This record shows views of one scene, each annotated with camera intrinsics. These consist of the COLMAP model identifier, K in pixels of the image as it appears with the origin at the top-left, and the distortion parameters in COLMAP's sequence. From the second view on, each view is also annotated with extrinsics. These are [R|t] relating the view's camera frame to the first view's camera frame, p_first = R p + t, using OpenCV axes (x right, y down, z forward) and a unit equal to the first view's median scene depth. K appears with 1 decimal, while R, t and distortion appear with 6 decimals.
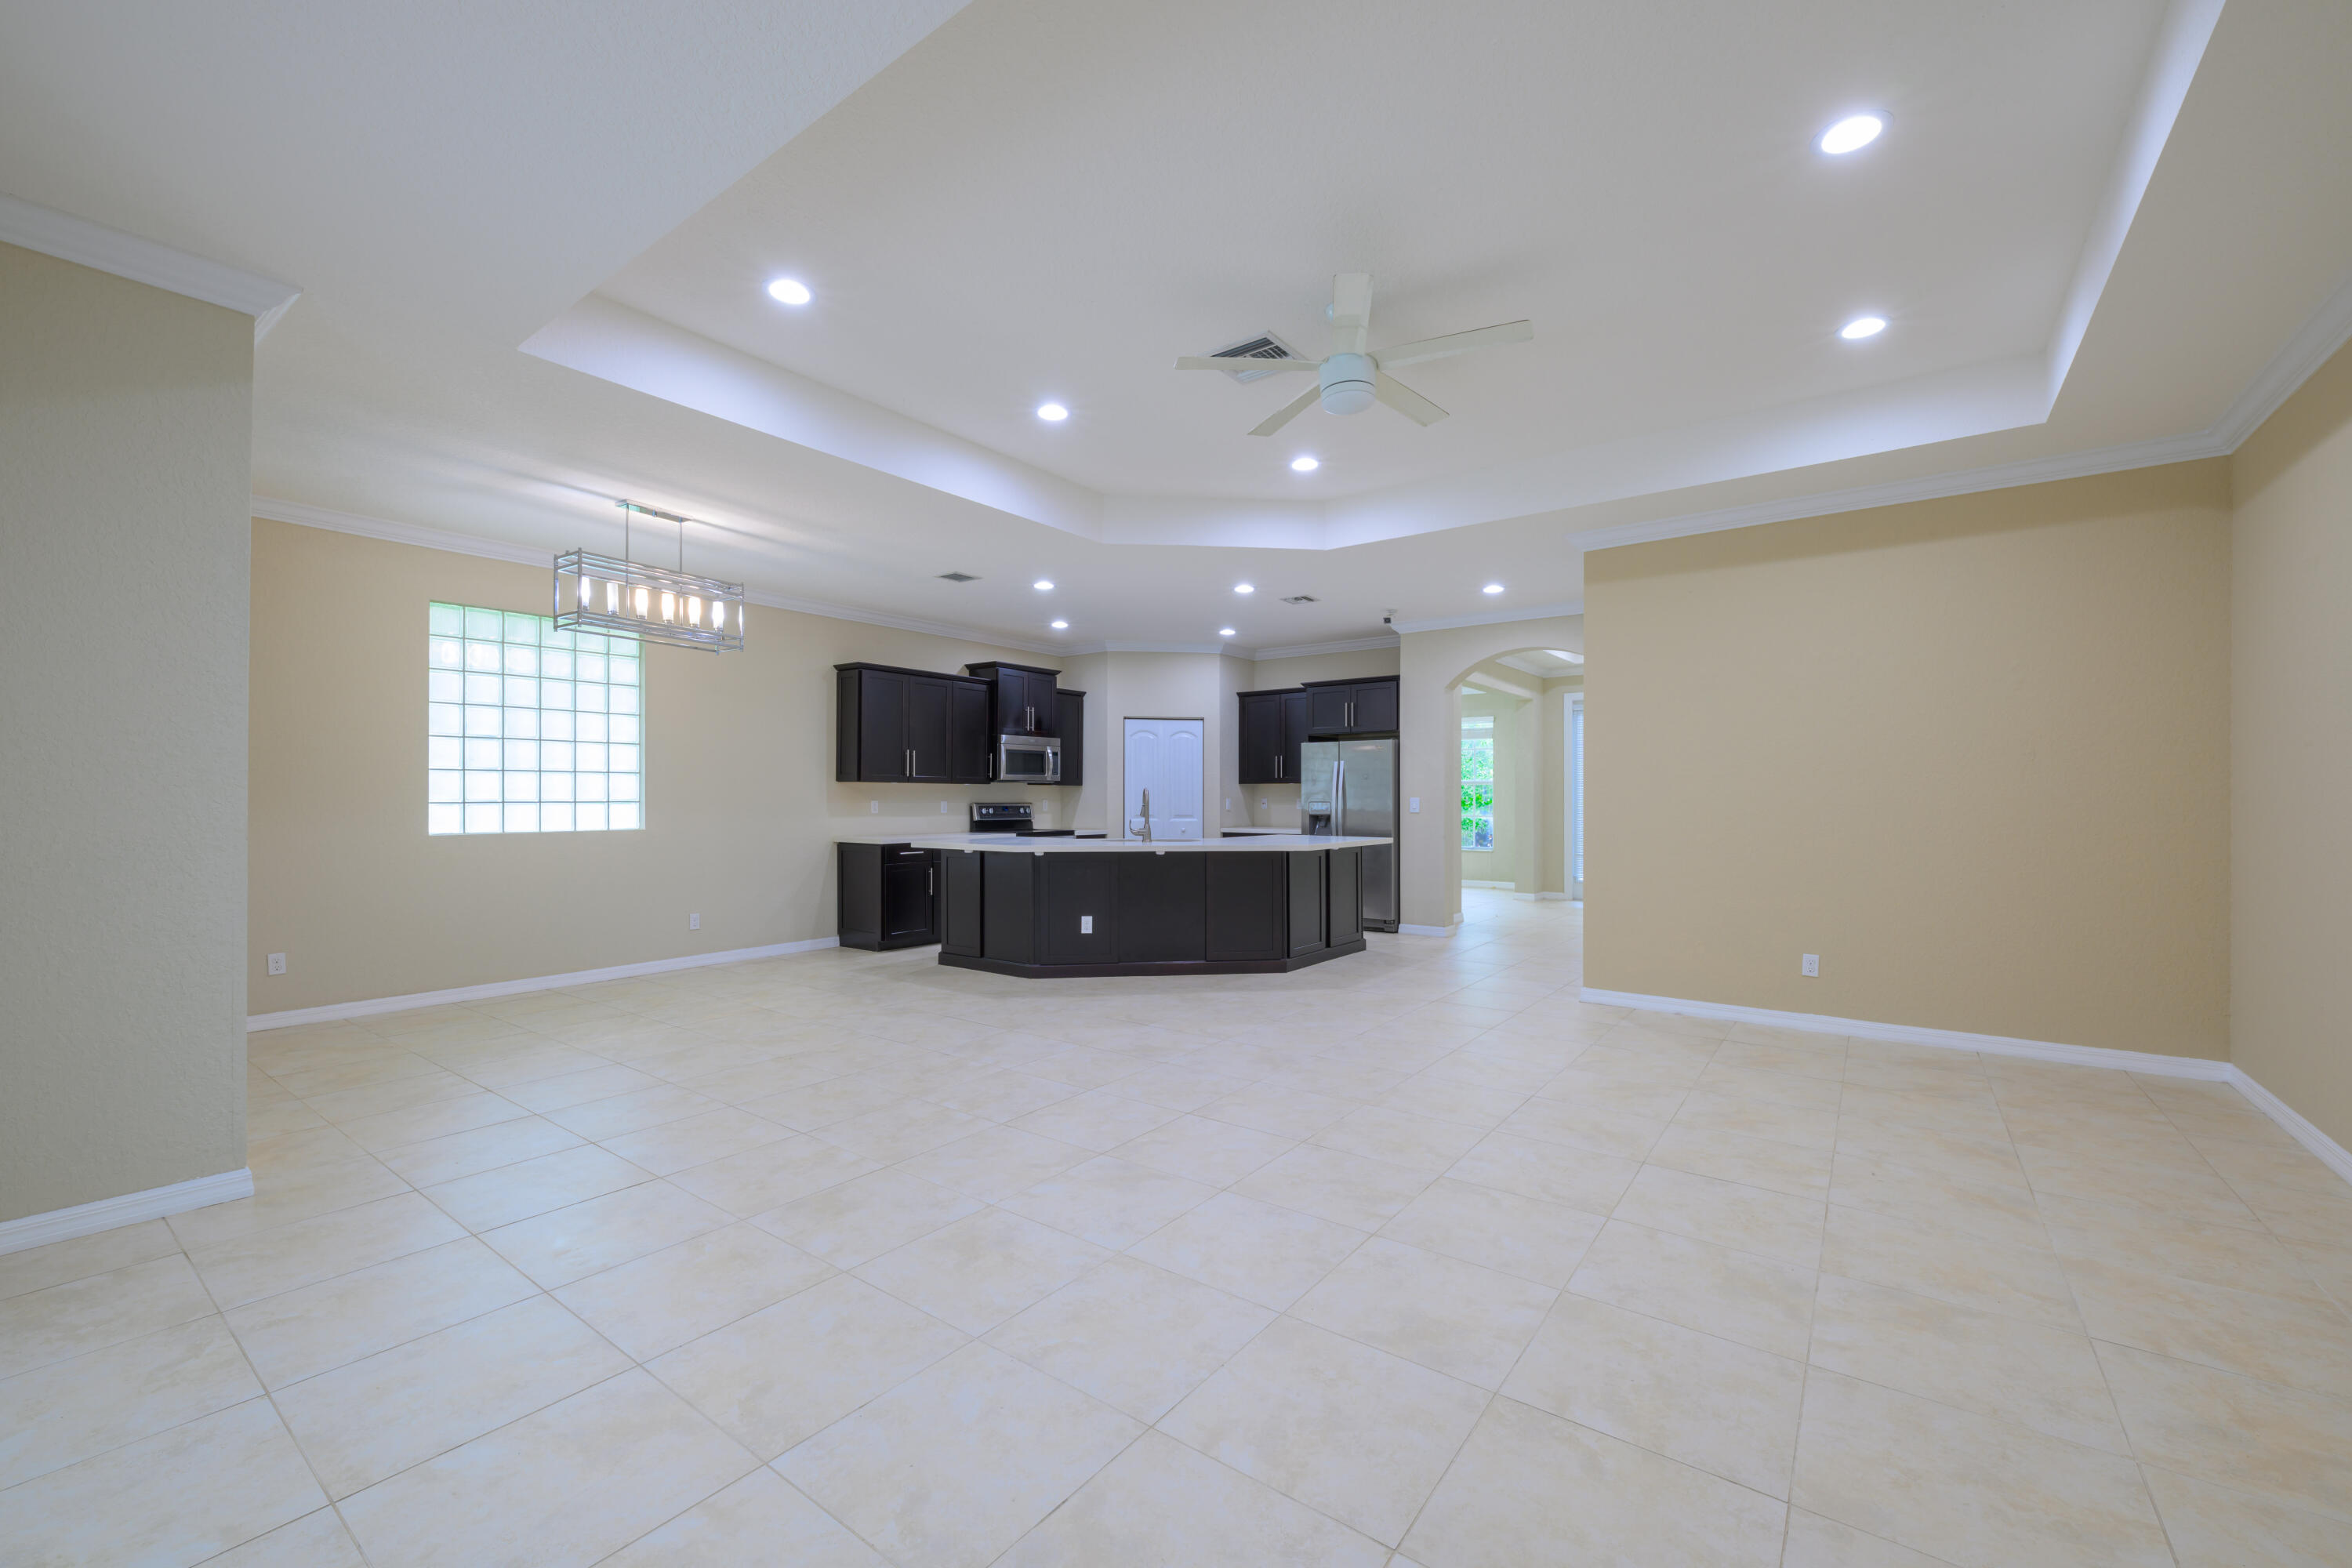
lens RADIAL K [[928.4, 0, 1172.6], [0, 928.4, 792.6], [0, 0, 1]] dist [-0.006763, 0.001291]
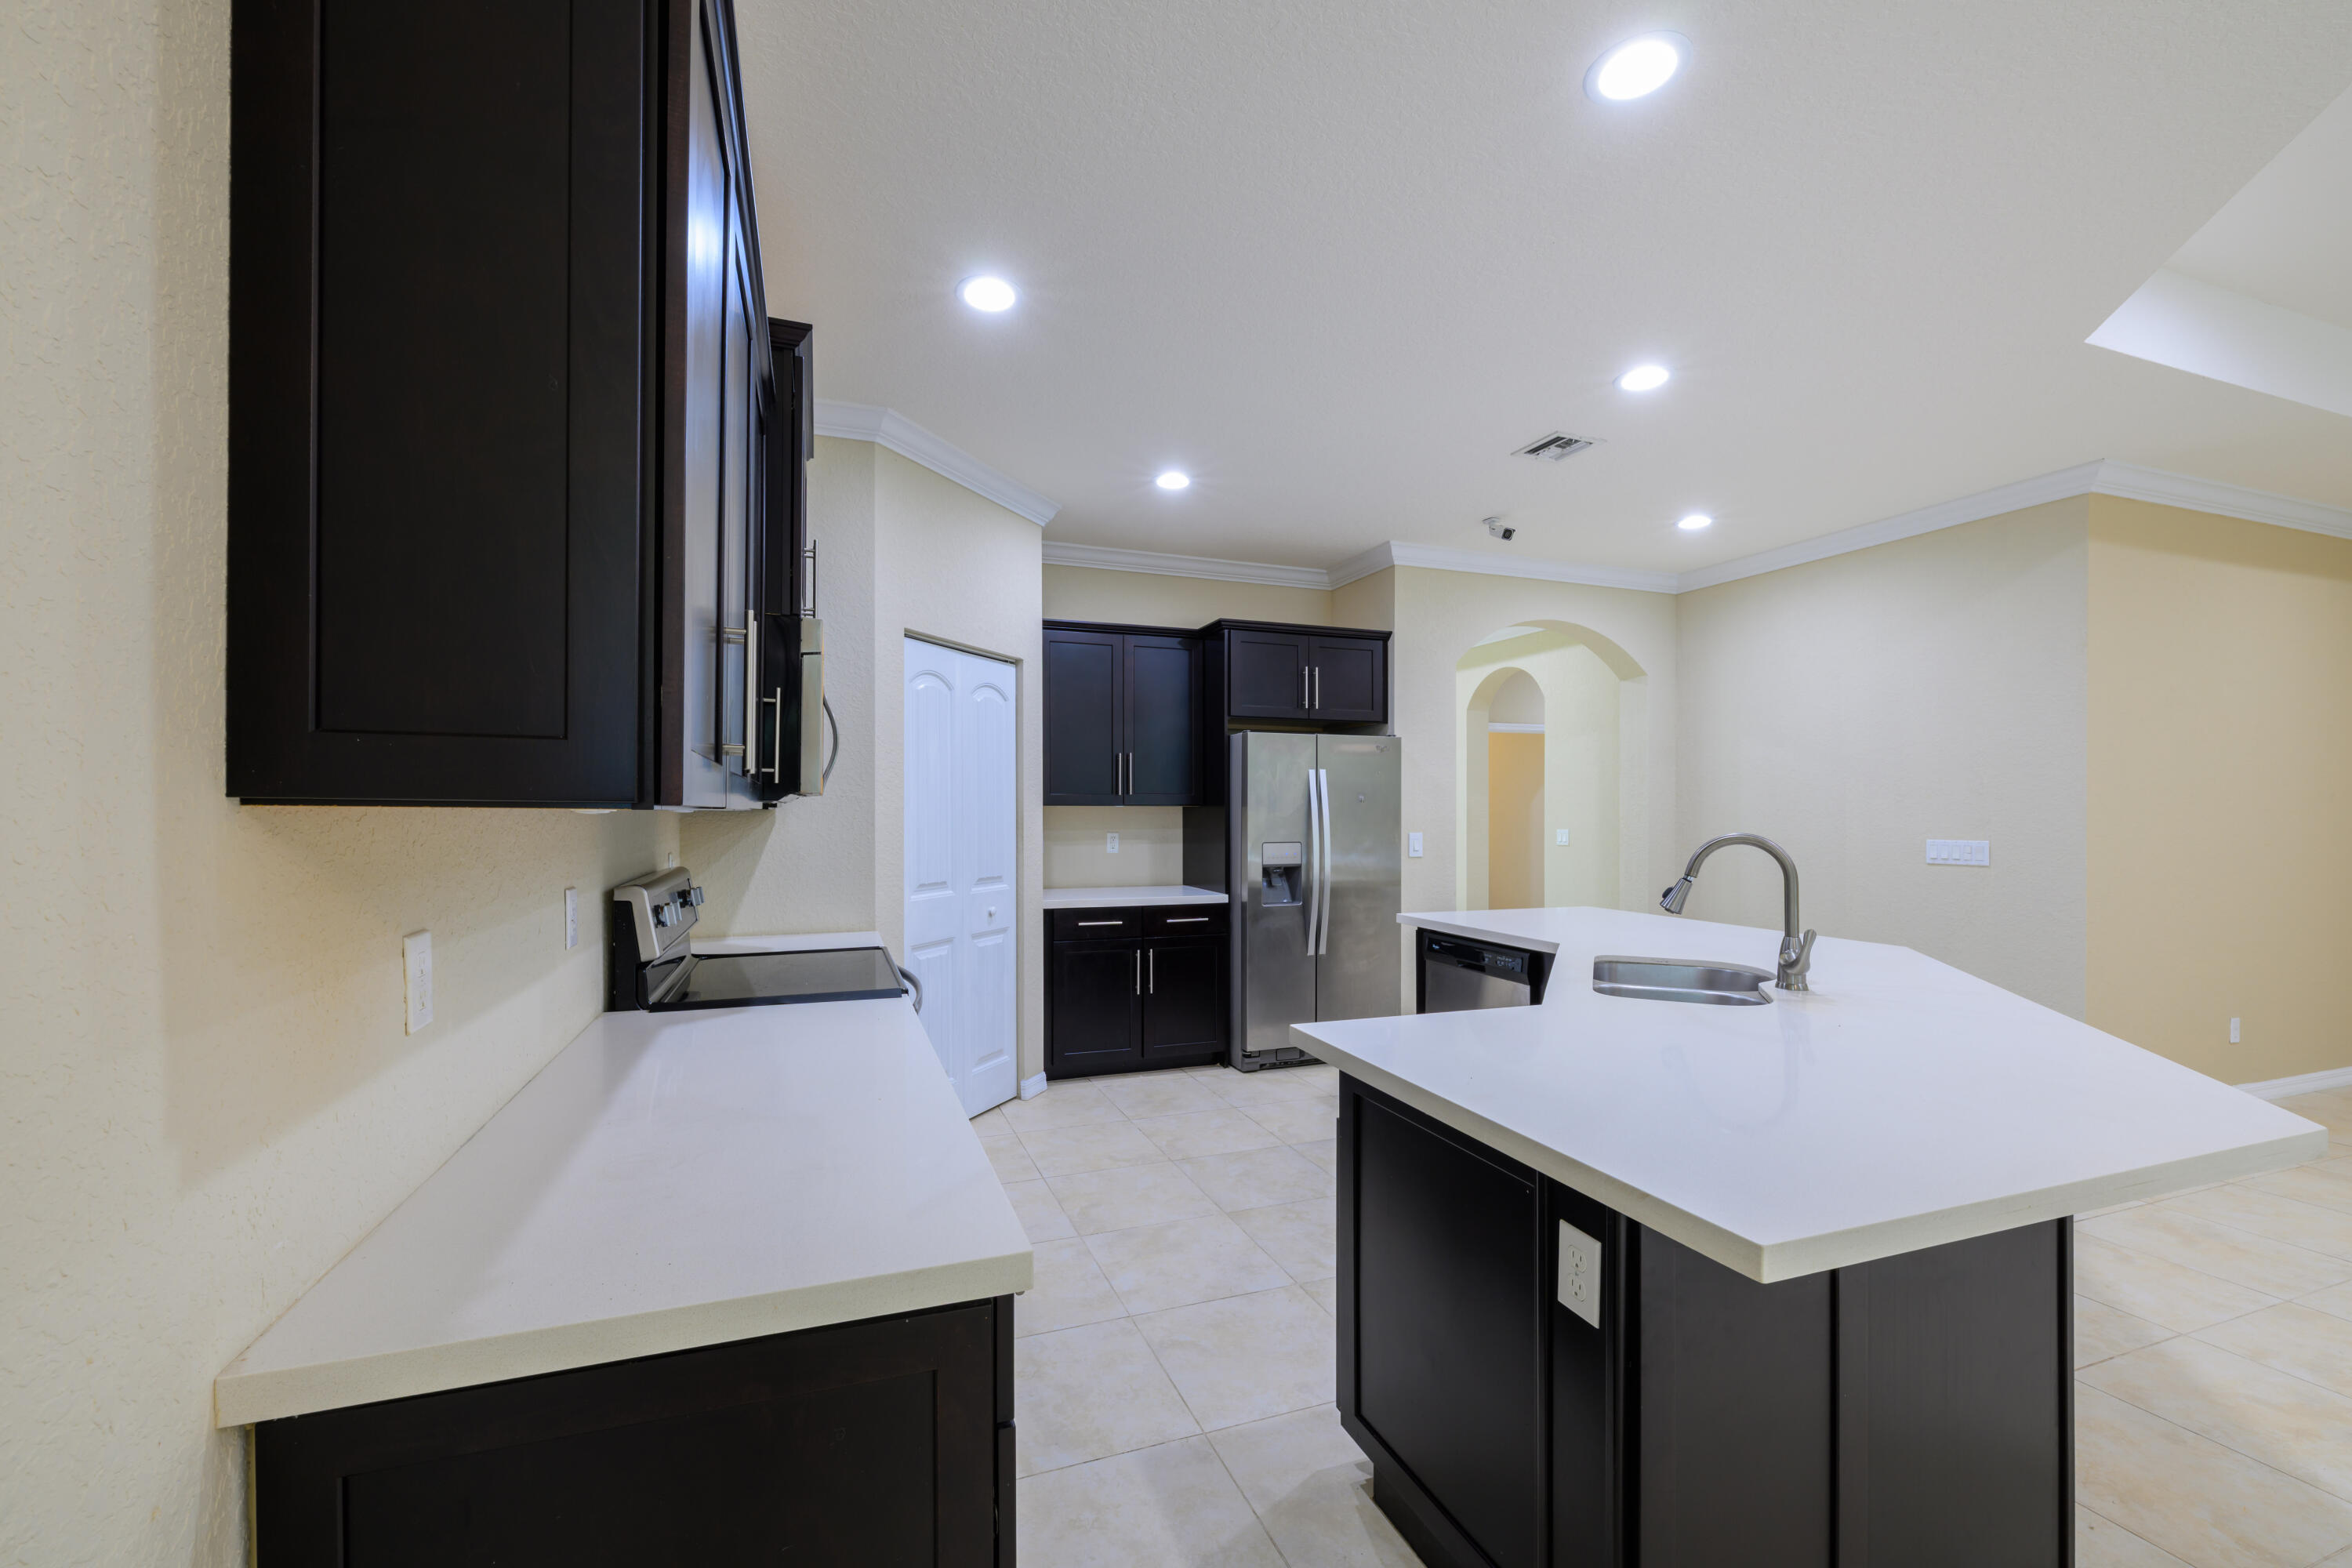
lens RADIAL K [[928.4, 0, 1173.6], [0, 928.4, 800.5], [0, 0, 1]] dist [-0.006763, 0.001291]
pose [[0.546022, 0.006970, 0.837742, -0.391481], [-0.003383, 0.999976, -0.006115, -0.011904], [-0.837764, 0.000505, 0.546033, 0.877556]]
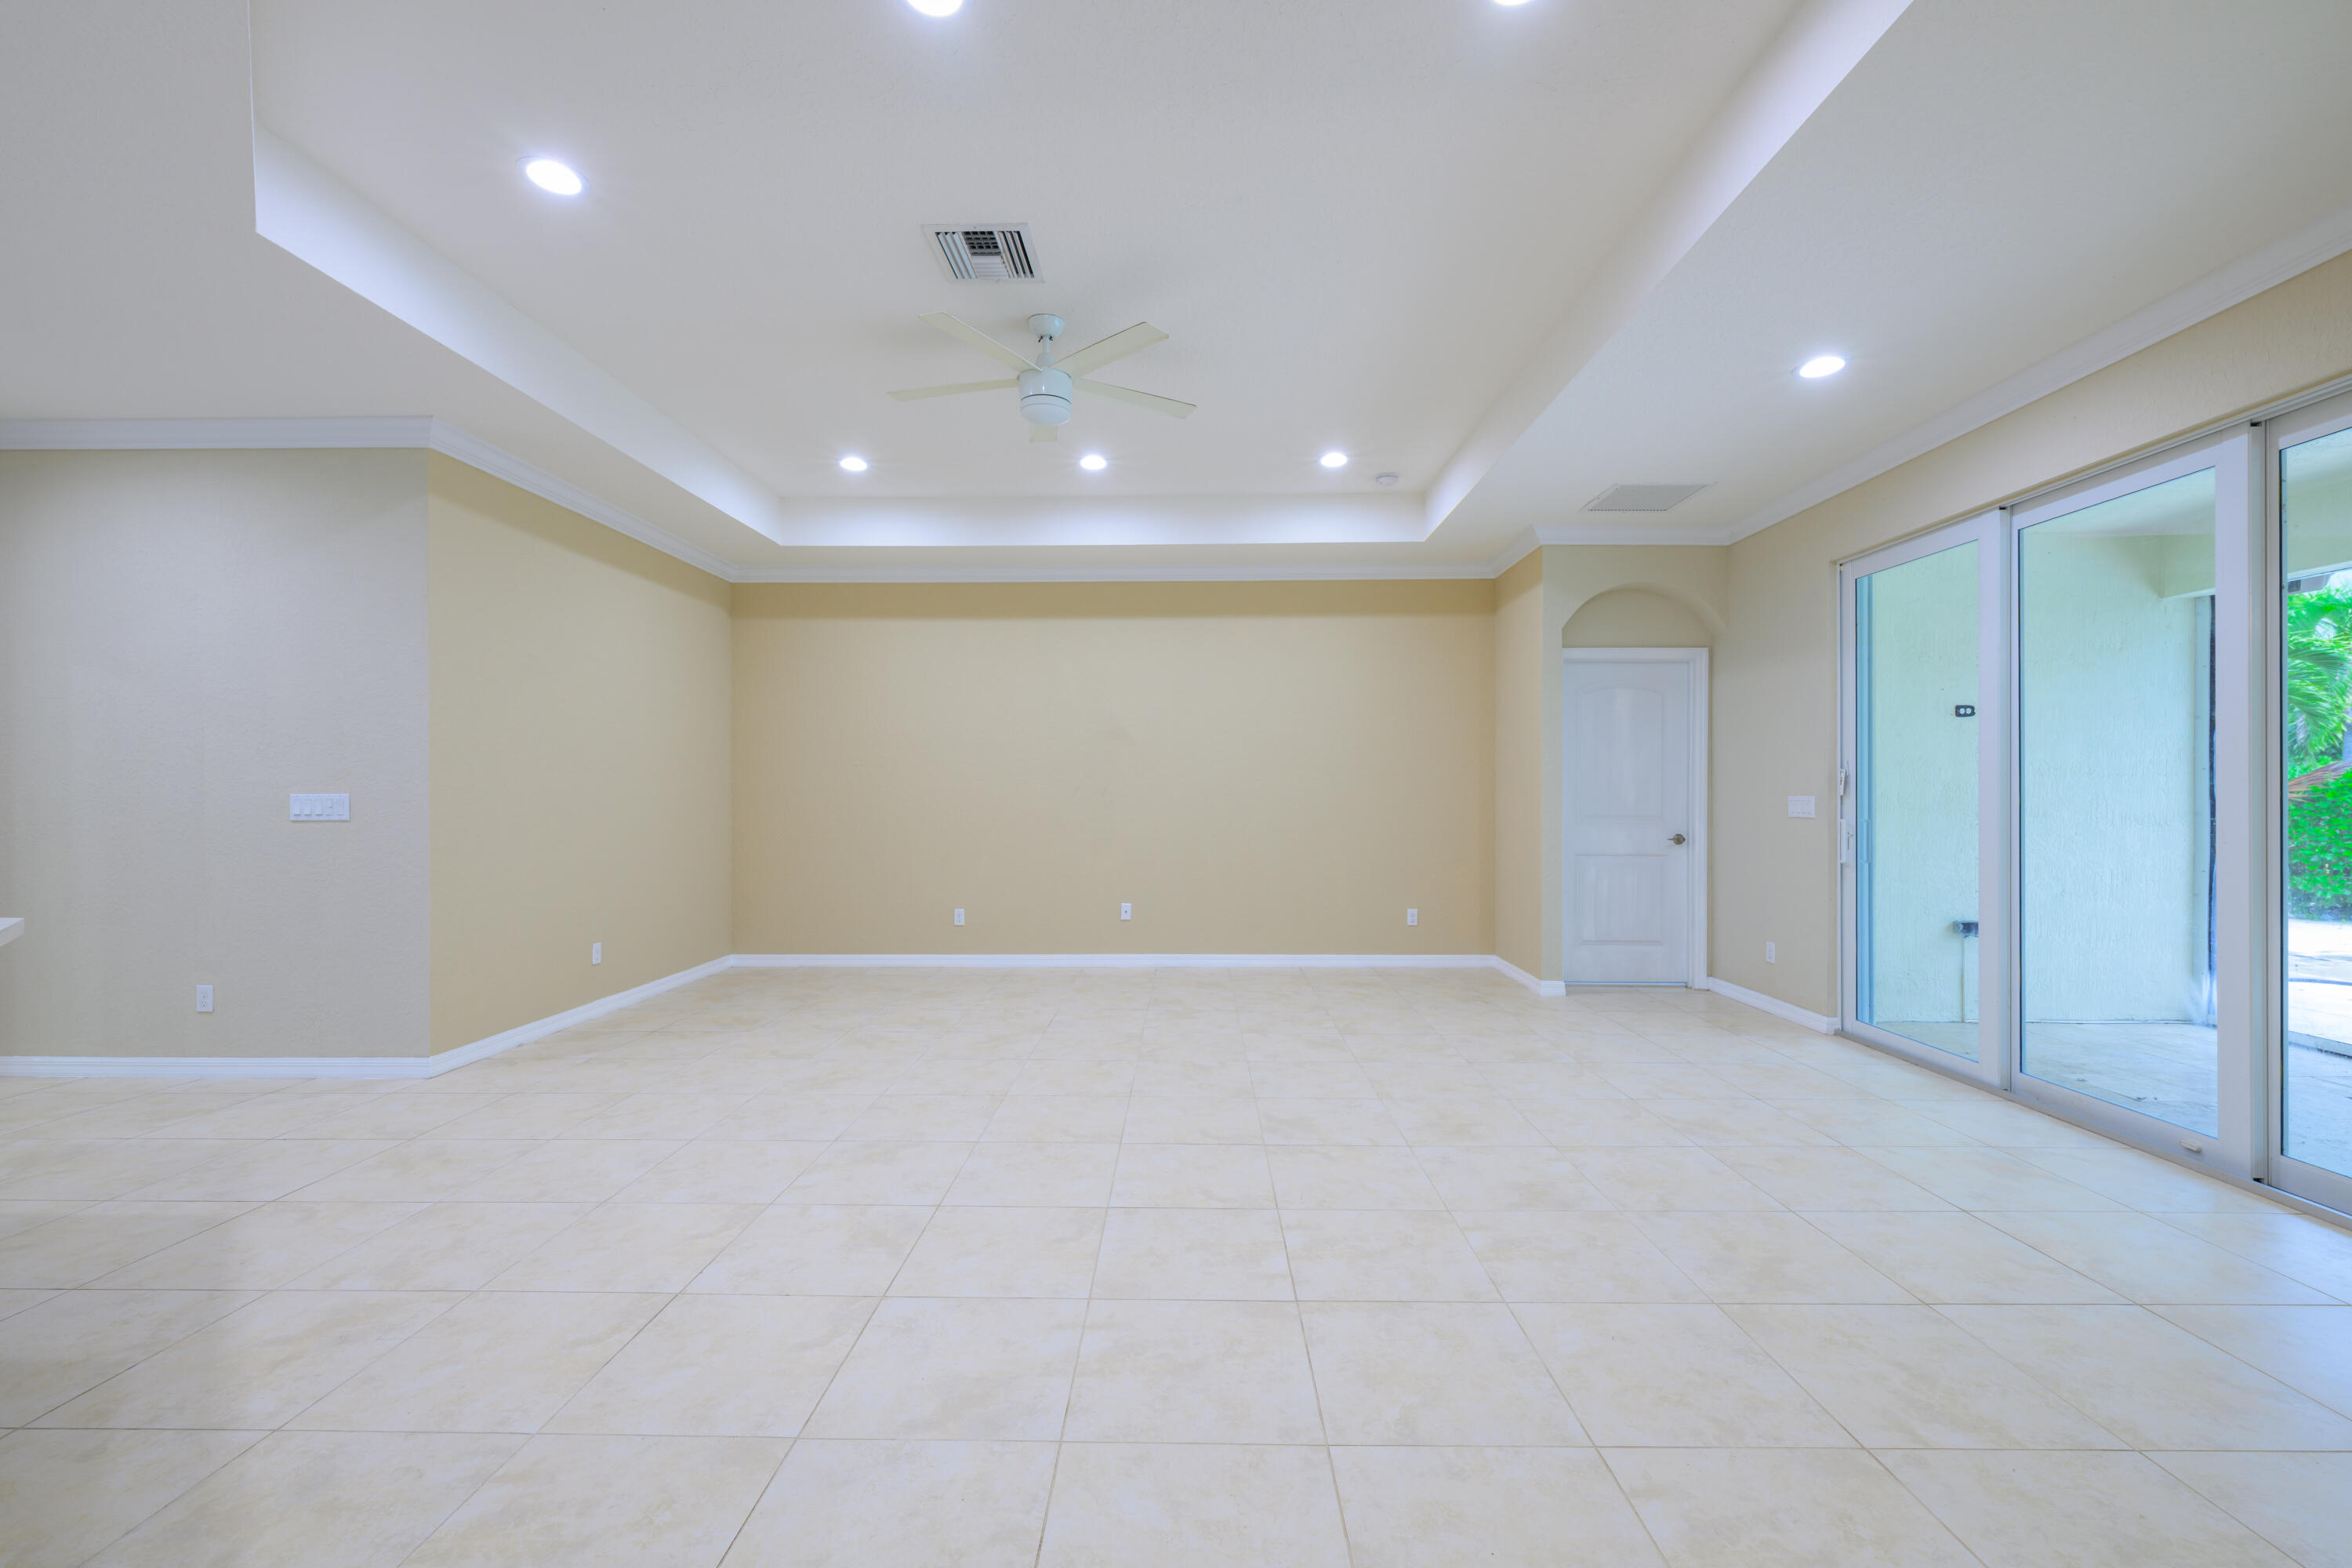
lens RADIAL K [[928.4, 0, 1165.4], [0, 928.4, 794.9], [0, 0, 1]] dist [-0.006763, 0.001291]
pose [[-0.580907, -0.004442, 0.813958, -0.348777], [-0.005087, 0.999985, 0.001826, 0.004716], [-0.813954, -0.003080, -0.580921, 0.699084]]
